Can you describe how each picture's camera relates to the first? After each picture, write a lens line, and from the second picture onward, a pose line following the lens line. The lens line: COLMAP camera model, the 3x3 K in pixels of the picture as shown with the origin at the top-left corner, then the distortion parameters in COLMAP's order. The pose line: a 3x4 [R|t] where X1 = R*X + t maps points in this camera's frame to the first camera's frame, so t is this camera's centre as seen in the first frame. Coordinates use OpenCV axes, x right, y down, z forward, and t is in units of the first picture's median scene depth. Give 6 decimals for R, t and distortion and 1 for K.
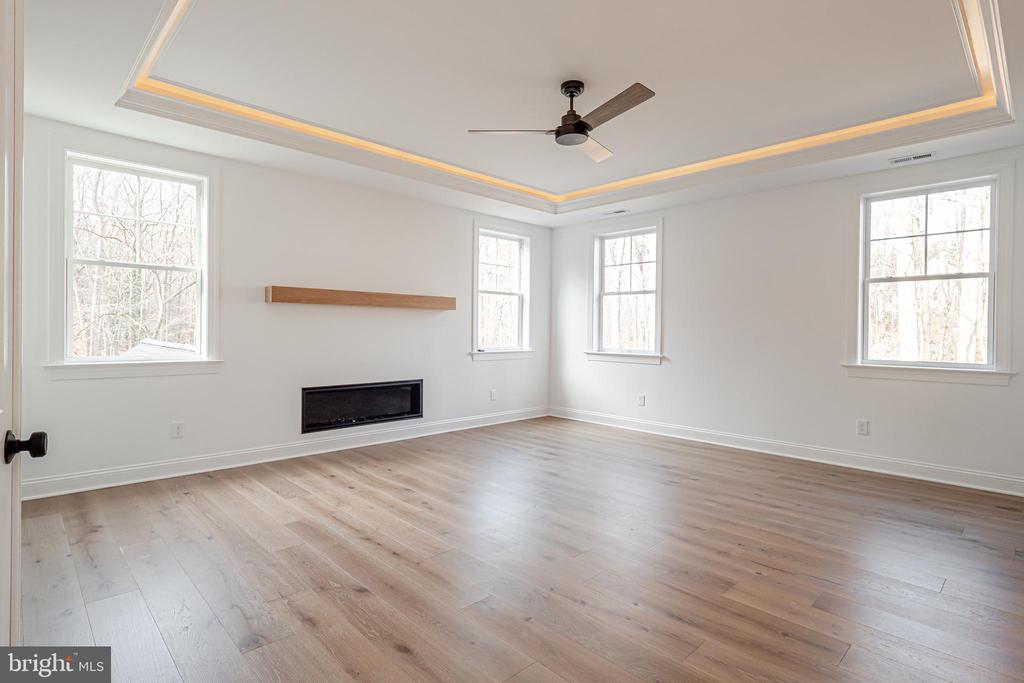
lens RADIAL K [[513.6, 0, 510.8], [0, 513.6, 333.7], [0, 0, 1]] dist [-0.002655, 0.000150]
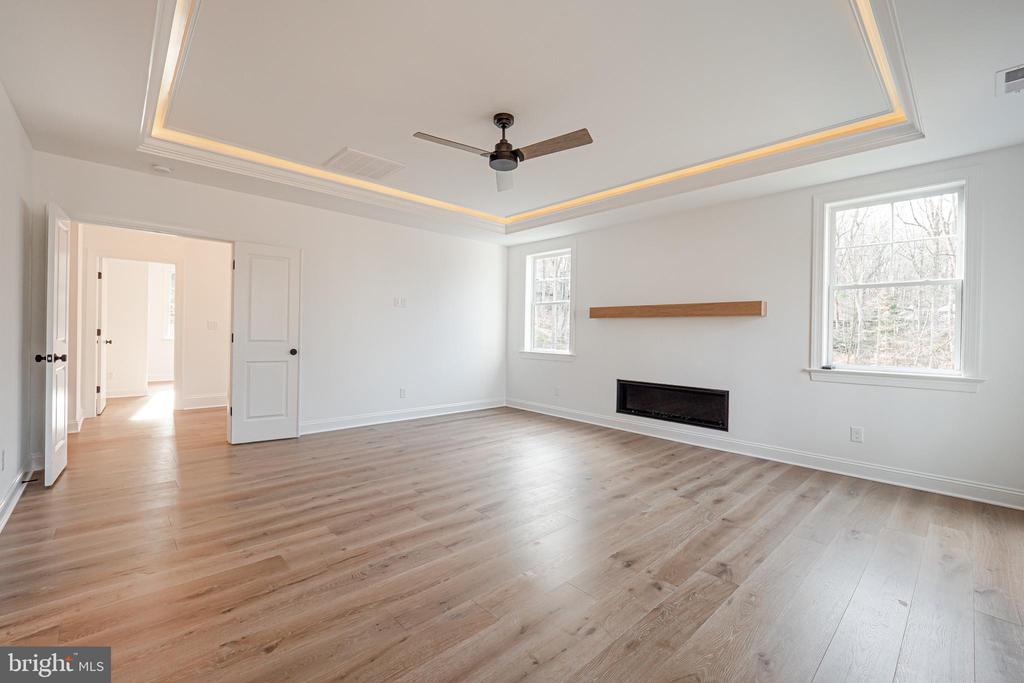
lens RADIAL K [[428.1, 0, 507.4], [0, 428.1, 334.8], [0, 0, 1]] dist [0.012986, -0.011592]
pose [[-0.022496, -0.008046, -0.999715, 0.804289], [-0.027059, 0.999606, -0.007436, 0.003530], [0.999381, 0.026884, -0.022705, 0.781425]]
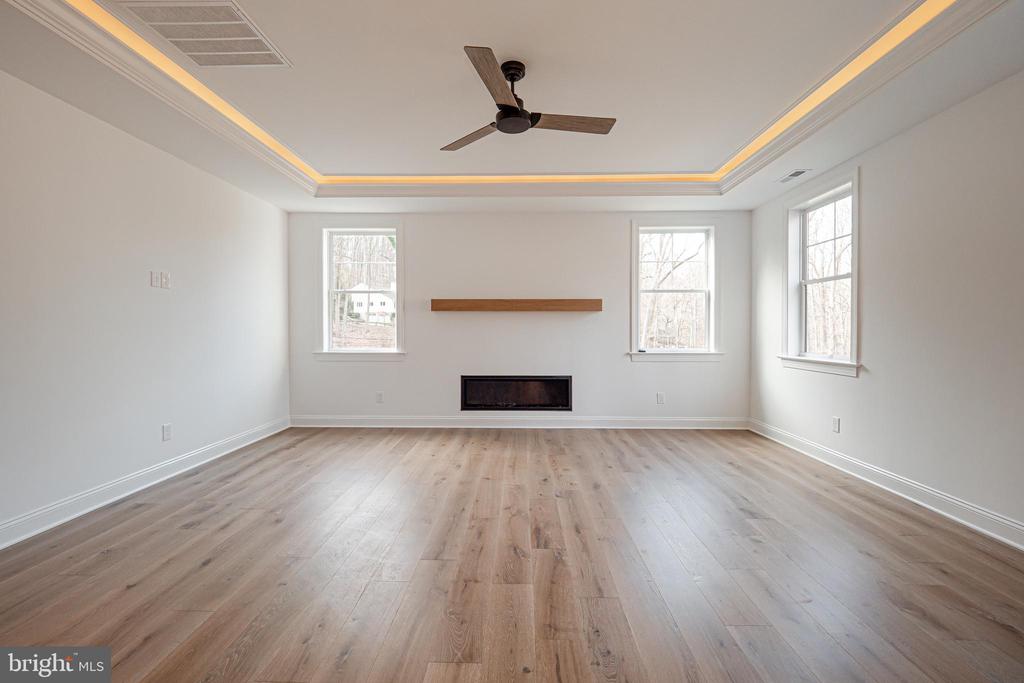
lens RADIAL K [[443.6, 0, 511.9], [0, 443.6, 333.6], [0, 0, 1]] dist [0.012598, -0.013921]
pose [[0.703270, -0.003512, -0.710914, 0.521897], [0.000962, 0.999992, -0.003988, 0.003833], [0.710922, 0.002121, 0.703267, 0.319945]]
